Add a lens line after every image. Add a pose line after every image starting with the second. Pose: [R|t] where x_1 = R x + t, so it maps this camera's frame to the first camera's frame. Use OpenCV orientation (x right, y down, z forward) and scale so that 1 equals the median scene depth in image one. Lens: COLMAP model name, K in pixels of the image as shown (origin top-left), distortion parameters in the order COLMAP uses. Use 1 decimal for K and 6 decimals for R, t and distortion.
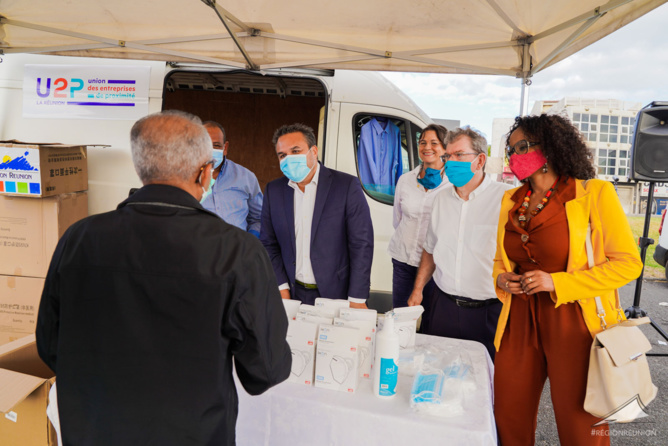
lens RADIAL K [[452.5, 0, 320.8], [0, 452.5, 229.5], [0, 0, 1]] dist [-0.020379, 0.015279]
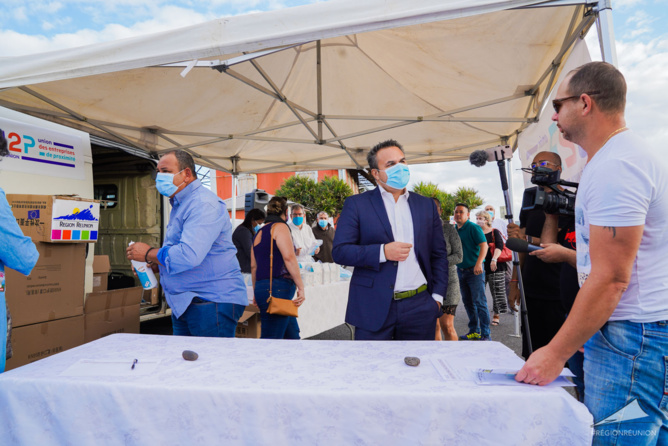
lens RADIAL K [[452.5, 0, 322.8], [0, 452.5, 223.4], [0, 0, 1]] dist [-0.020379, 0.015279]
pose [[0.249358, -0.017599, 0.968251, -1.465336], [0.139753, 0.990023, -0.017997, -0.013925], [-0.958274, 0.139803, 0.249330, 0.097114]]
